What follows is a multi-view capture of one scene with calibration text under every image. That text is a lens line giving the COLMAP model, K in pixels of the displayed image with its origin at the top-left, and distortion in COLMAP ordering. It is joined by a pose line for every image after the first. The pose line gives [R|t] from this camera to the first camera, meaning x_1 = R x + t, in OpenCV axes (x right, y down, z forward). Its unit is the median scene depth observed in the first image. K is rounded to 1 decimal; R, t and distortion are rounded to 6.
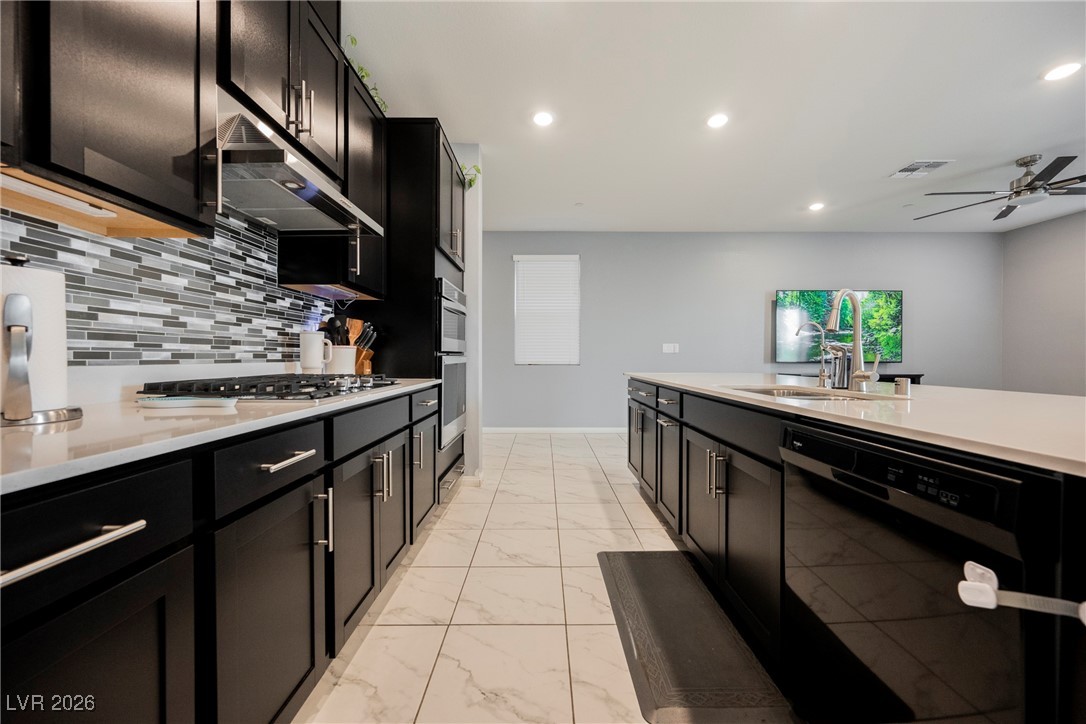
lens RADIAL K [[423.0, 0, 540.7], [0, 423.0, 359.8], [0, 0, 1]] dist [0.002090, 0.000096]
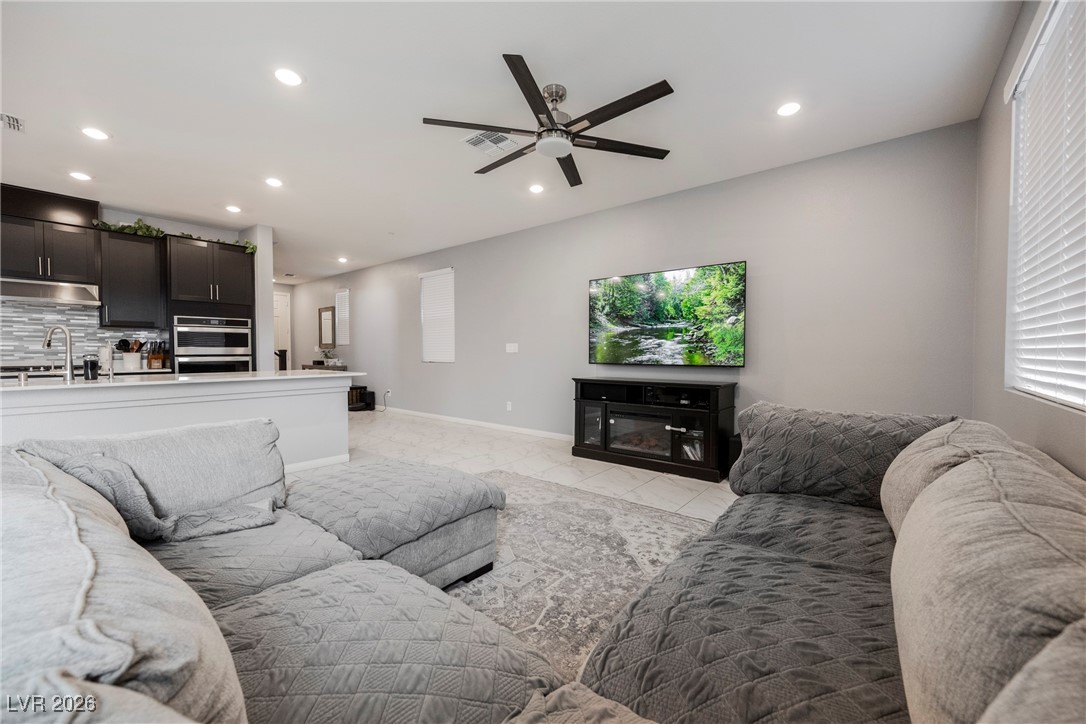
lens RADIAL K [[423.0, 0, 537.8], [0, 423.0, 362.8], [0, 0, 1]] dist [0.002090, 0.000096]
pose [[0.768018, 0.015908, -0.640231, 1.031889], [-0.003575, 0.999782, 0.020553, -0.013648], [0.640419, -0.013497, 0.767907, 0.269623]]
